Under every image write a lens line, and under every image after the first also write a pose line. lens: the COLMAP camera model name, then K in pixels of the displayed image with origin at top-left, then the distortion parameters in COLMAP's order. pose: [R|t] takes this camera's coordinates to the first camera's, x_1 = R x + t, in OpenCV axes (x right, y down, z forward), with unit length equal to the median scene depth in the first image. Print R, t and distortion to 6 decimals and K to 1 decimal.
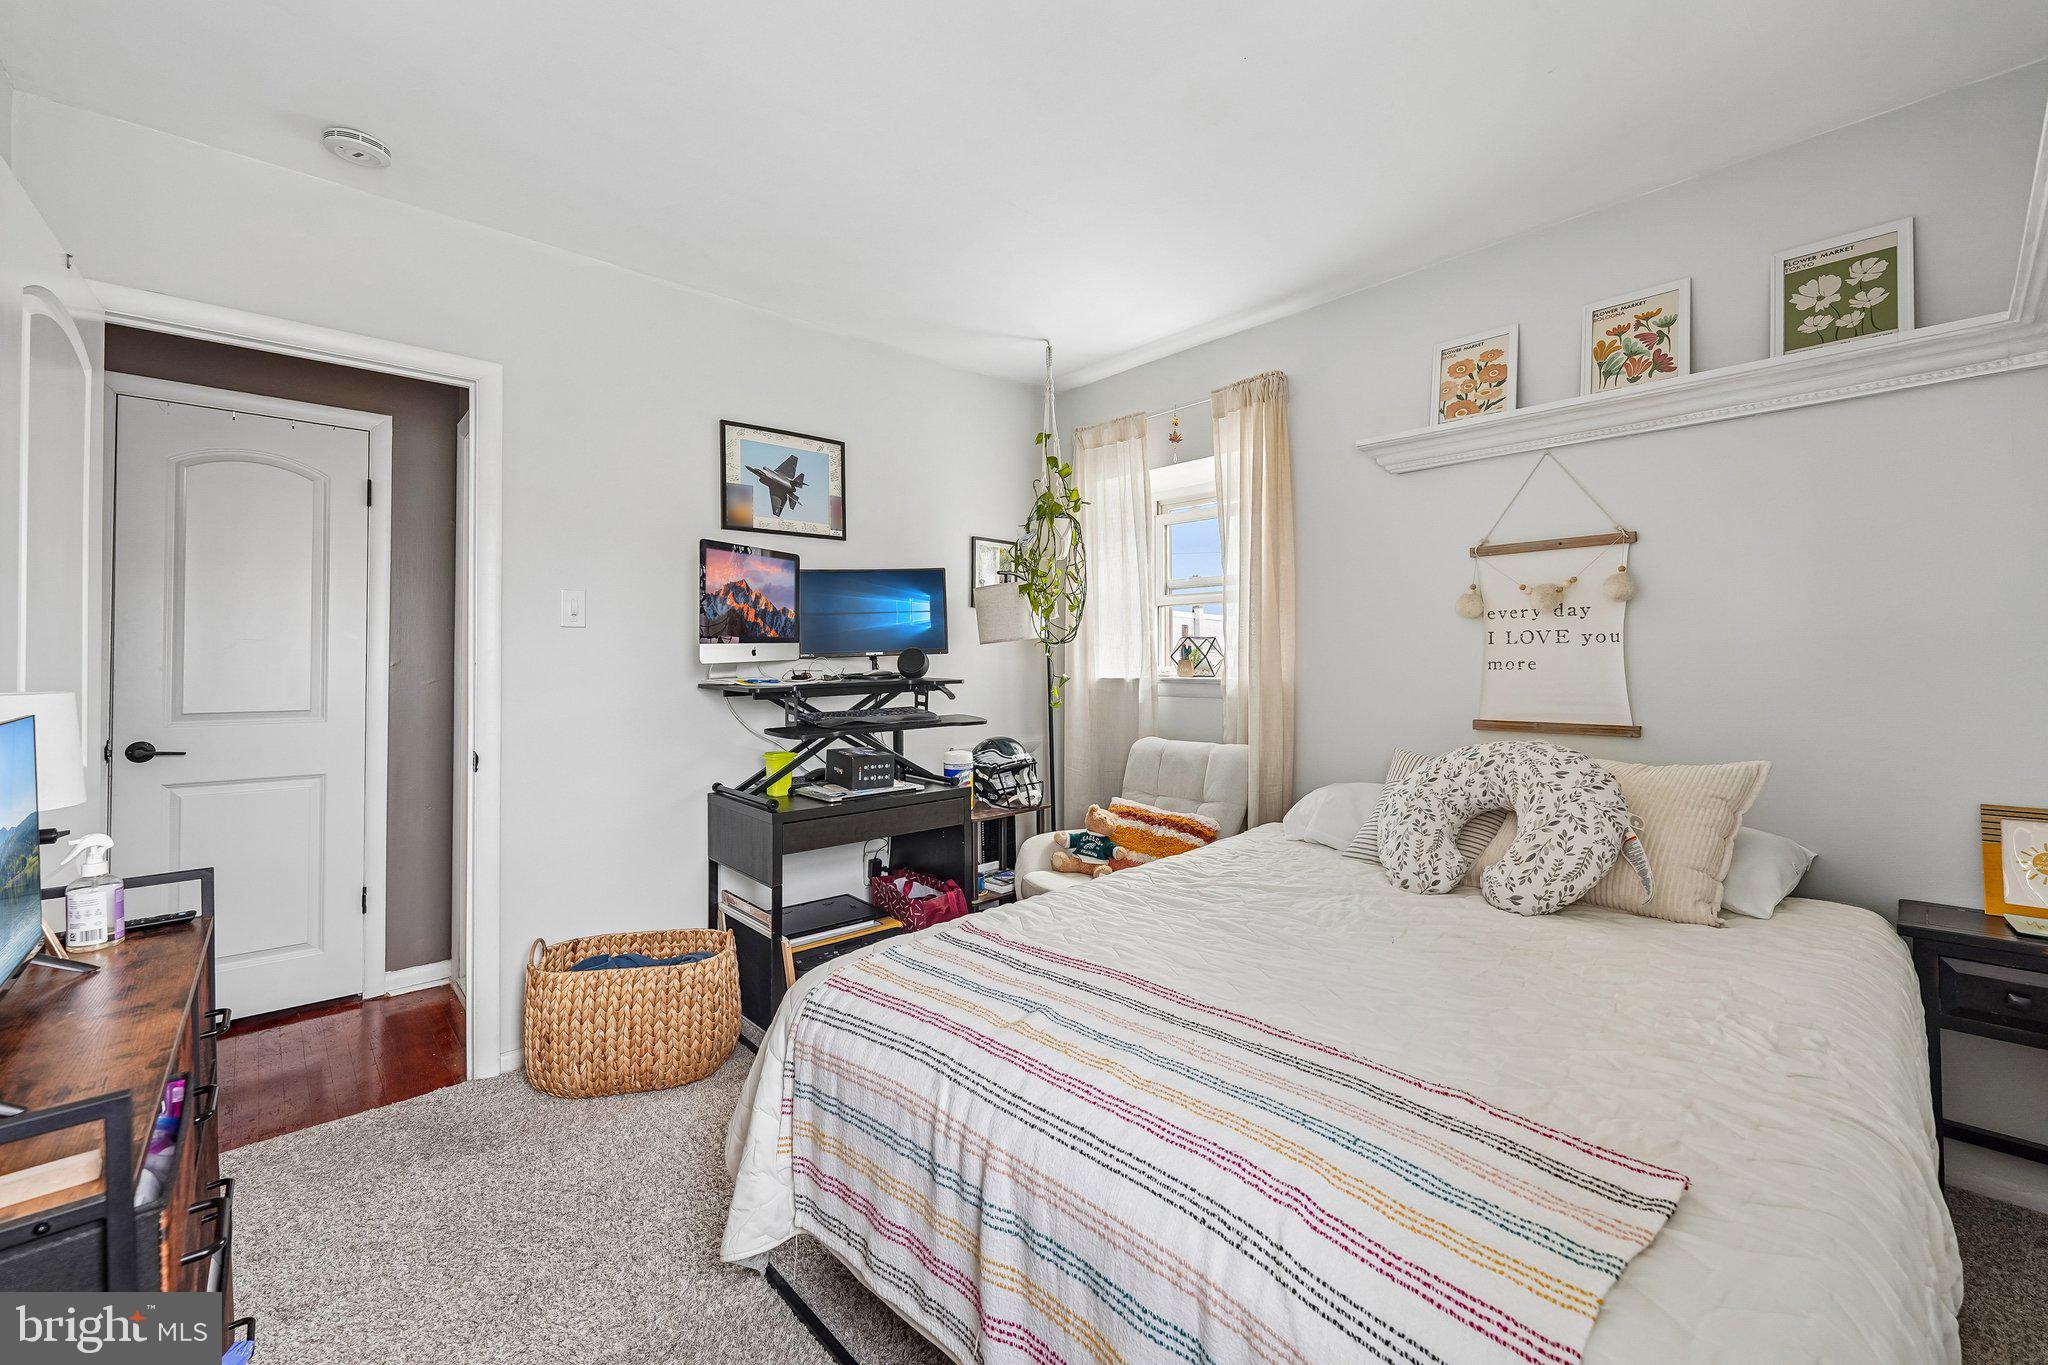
lens RADIAL K [[822.1, 0, 1019.4], [0, 822.1, 660.7], [0, 0, 1]] dist [-0.002356, 0.000239]
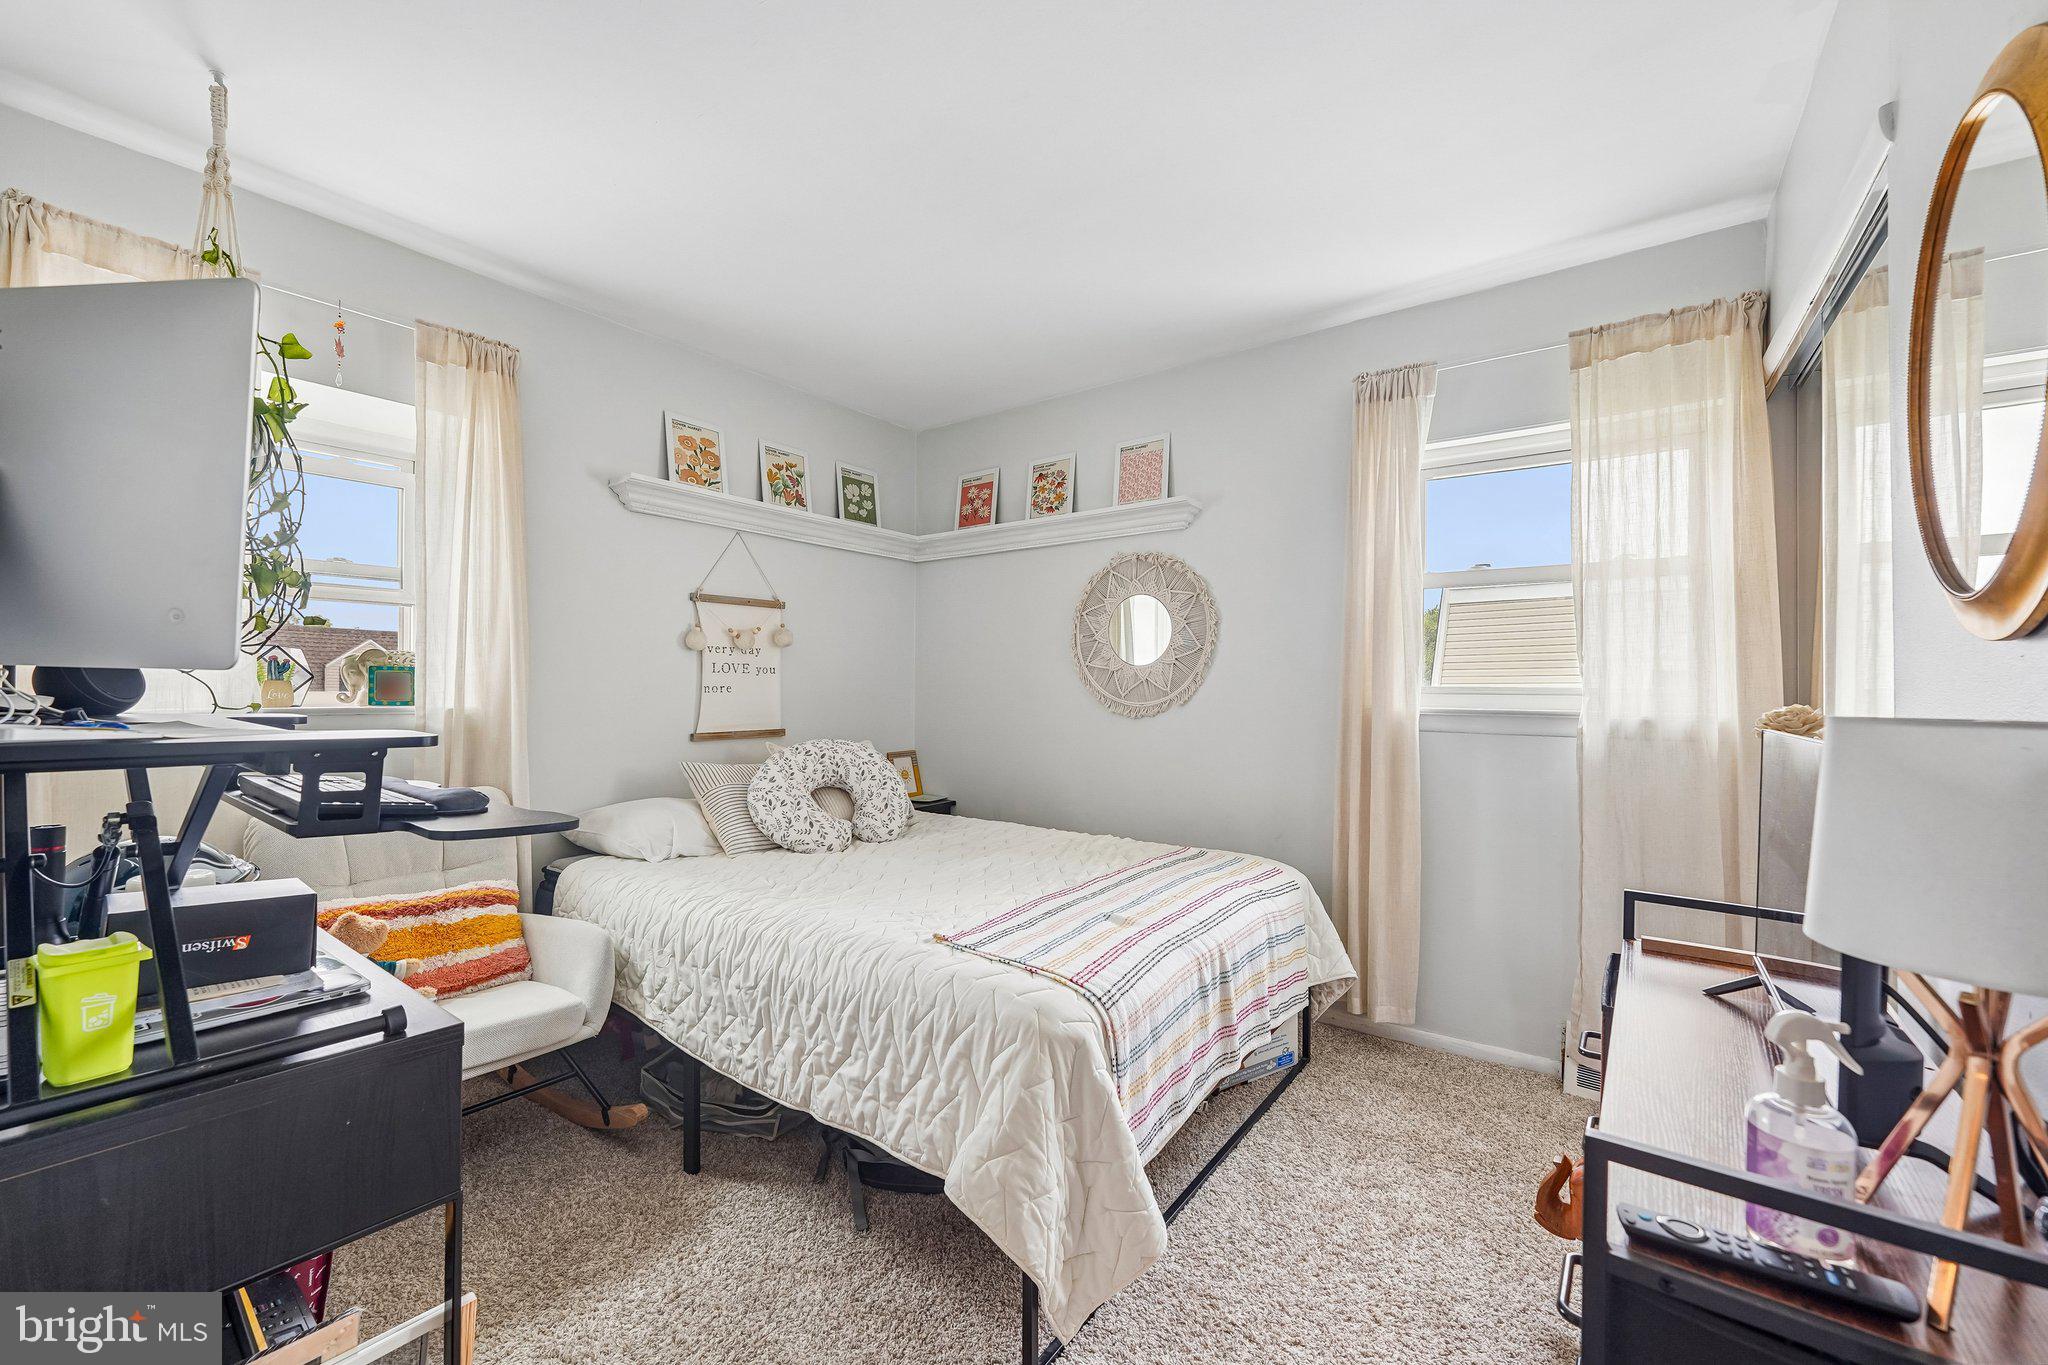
lens RADIAL K [[822.1, 0, 1020.4], [0, 822.1, 691.9], [0, 0, 1]] dist [-0.002356, 0.000239]
pose [[-0.187126, 0.001455, 0.982335, -0.987819], [-0.001283, 0.999998, -0.001726, 0.015238], [-0.982335, -0.001583, -0.187124, 1.001705]]
